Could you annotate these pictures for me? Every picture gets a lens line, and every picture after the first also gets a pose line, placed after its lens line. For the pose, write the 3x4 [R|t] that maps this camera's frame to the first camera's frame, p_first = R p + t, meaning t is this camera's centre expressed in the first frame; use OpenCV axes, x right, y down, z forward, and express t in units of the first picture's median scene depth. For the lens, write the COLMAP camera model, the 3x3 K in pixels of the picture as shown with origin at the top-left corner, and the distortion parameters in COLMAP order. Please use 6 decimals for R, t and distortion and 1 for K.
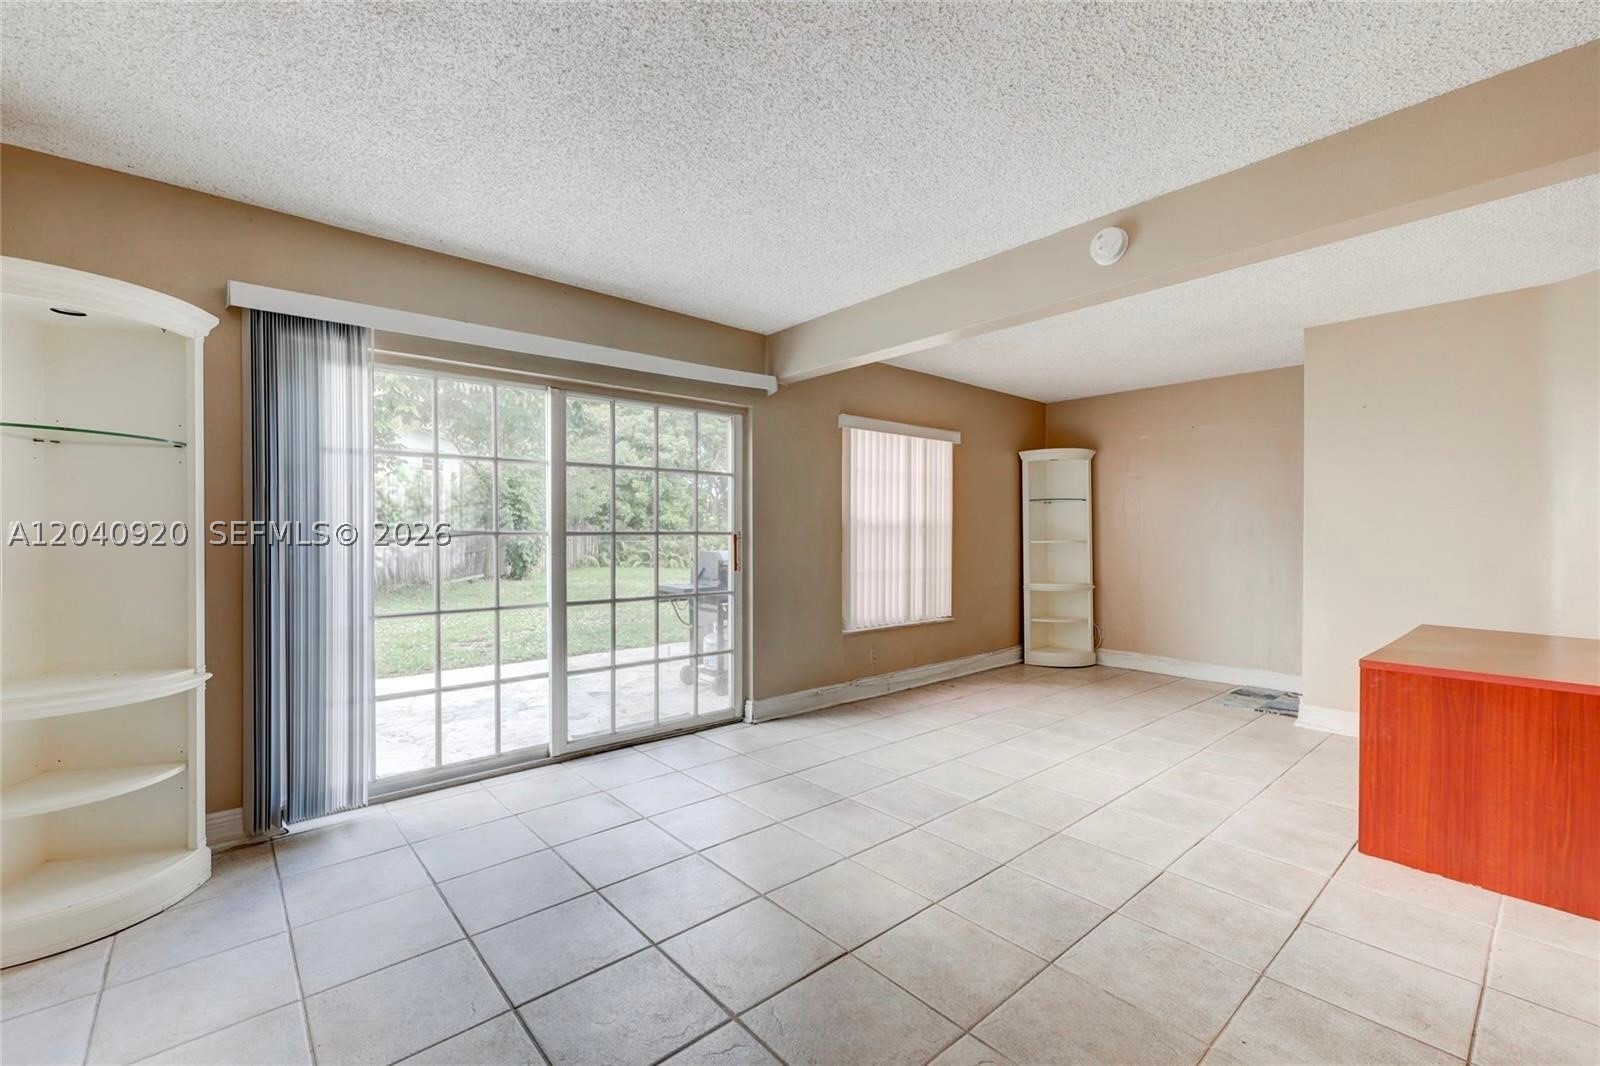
lens RADIAL K [[690.0, 0, 800.0], [0, 690.0, 533.0], [0, 0, 1]] dist [0.030877, 0.000031]
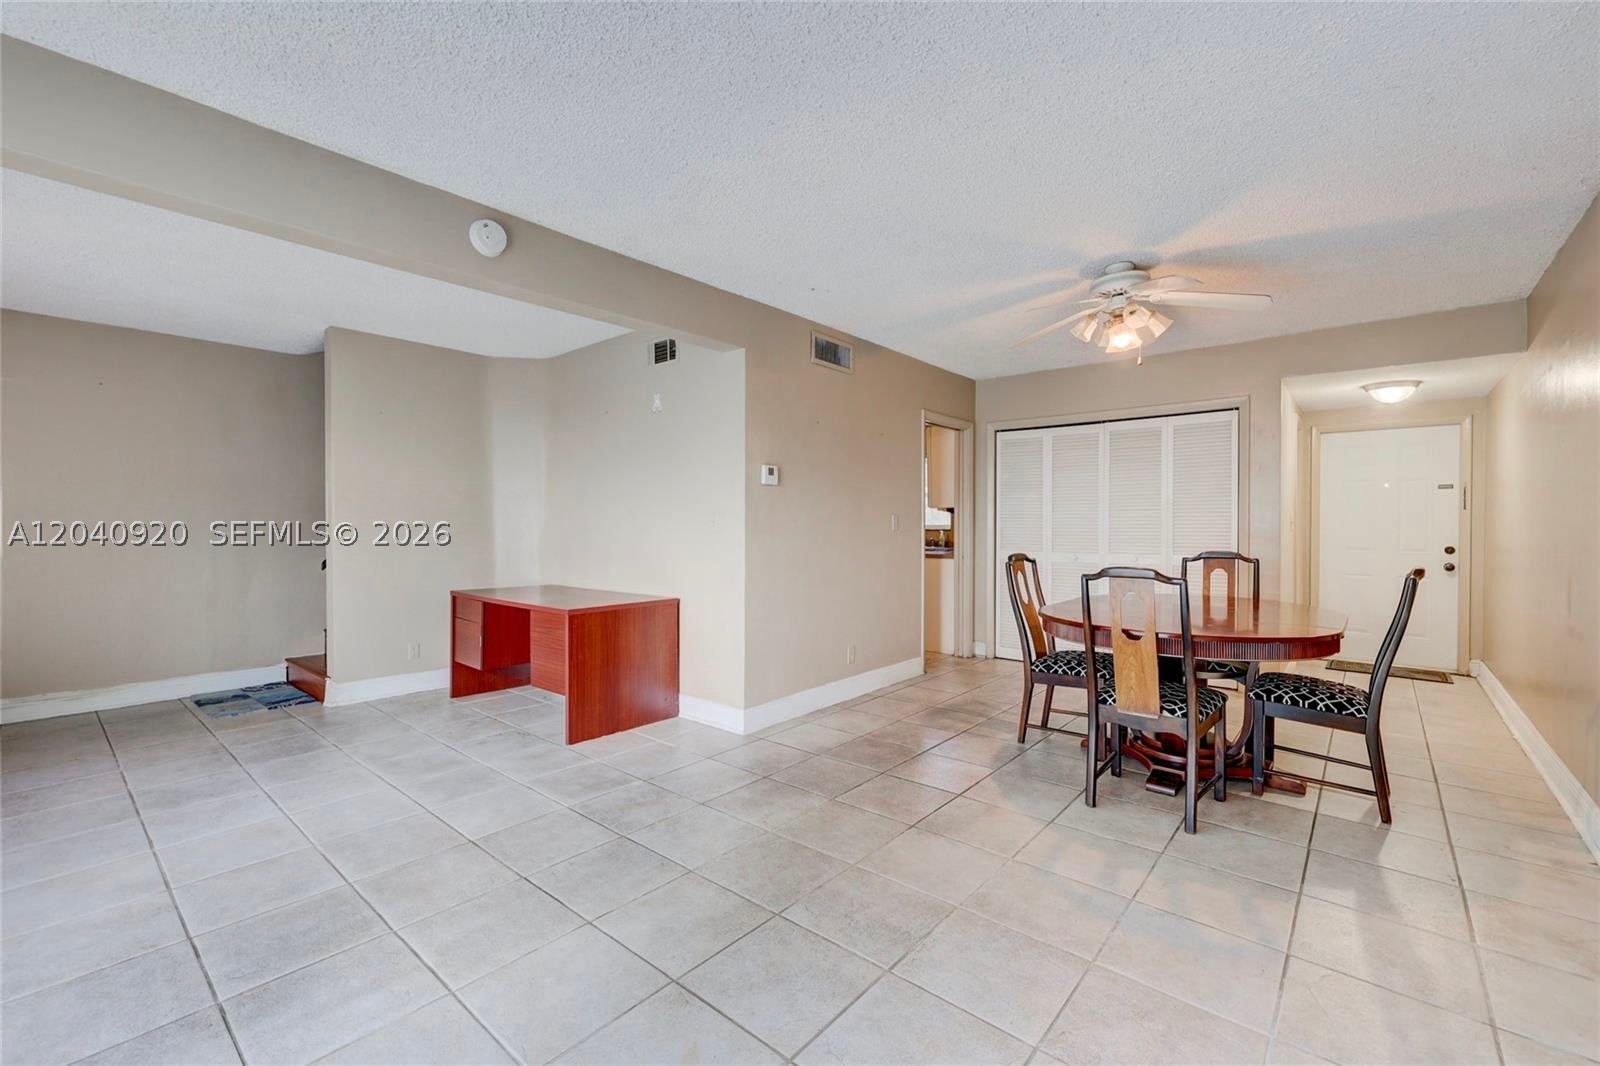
lens RADIAL K [[688.2, 0, 804.5], [0, 688.2, 527.7], [0, 0, 1]] dist [-0.002402, -0.000306]
pose [[-0.164947, -0.009173, 0.986260, -0.349475], [-0.002169, 0.999958, 0.008937, -0.000580], [-0.986300, -0.000665, -0.164960, 0.406412]]
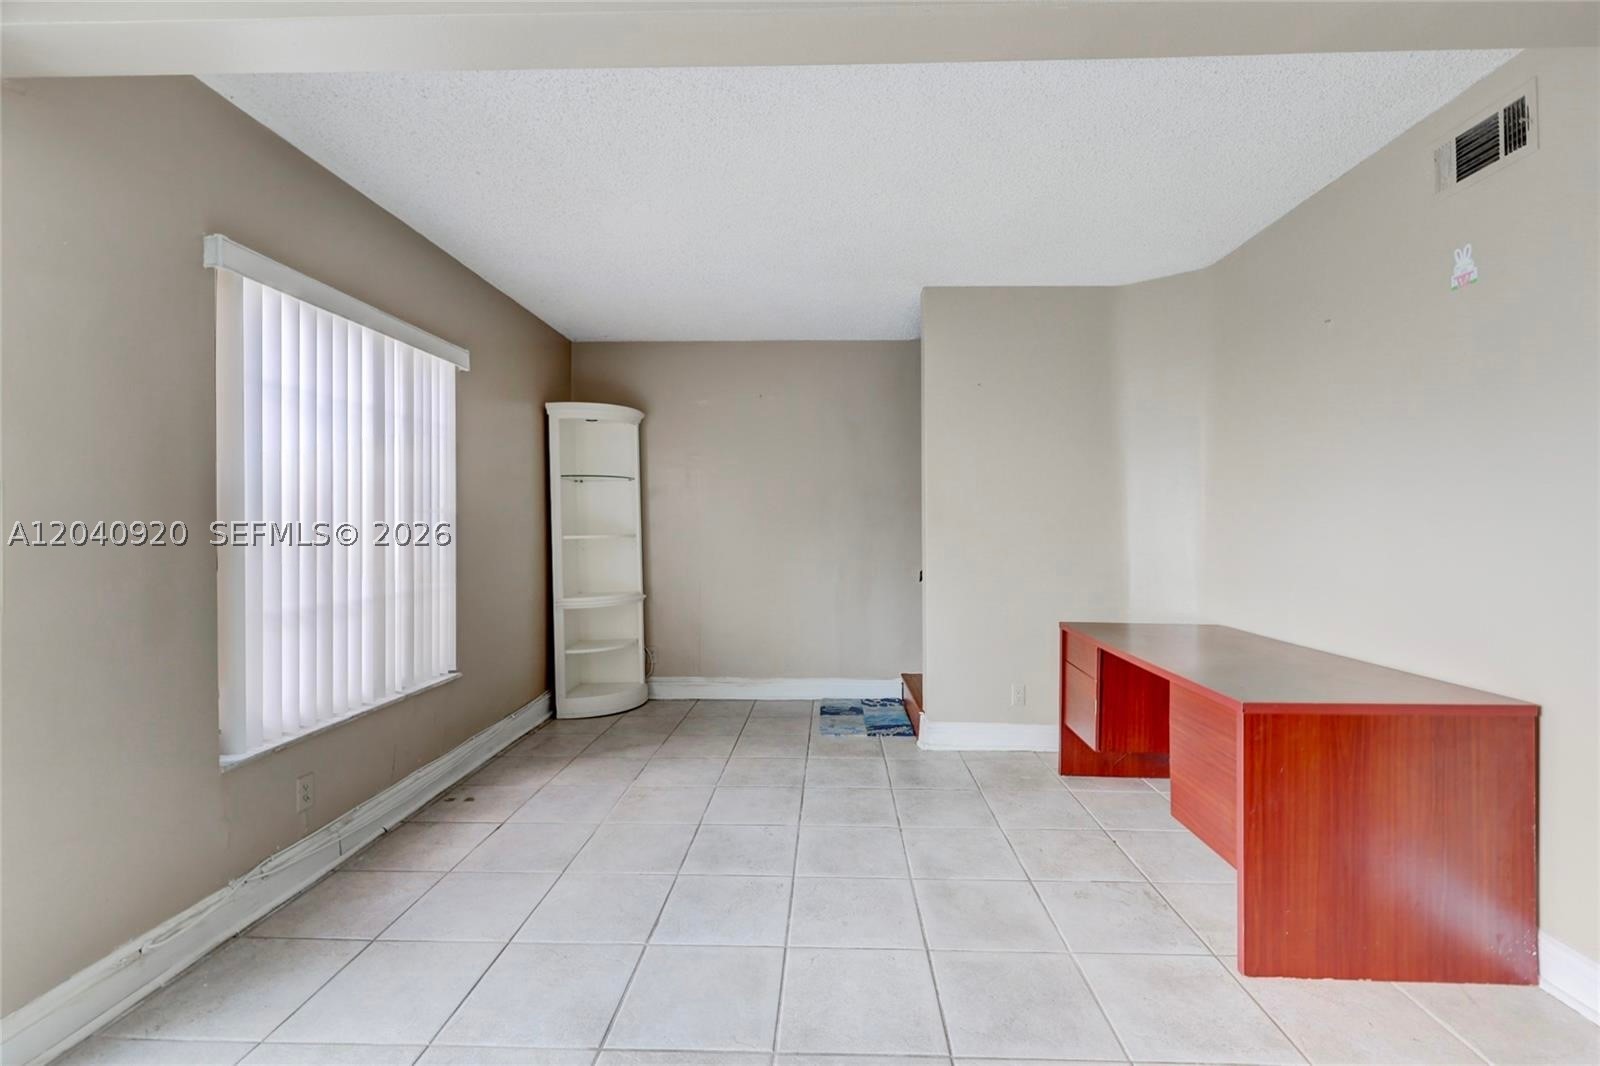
lens RADIAL K [[688.2, 0, 804.5], [0, 688.2, 527.7], [0, 0, 1]] dist [-0.002402, -0.000306]
pose [[0.676025, -0.005828, 0.736856, -0.004053], [0.002014, 0.999980, 0.006062, -0.000209], [-0.736876, -0.002614, 0.676022, 0.460670]]
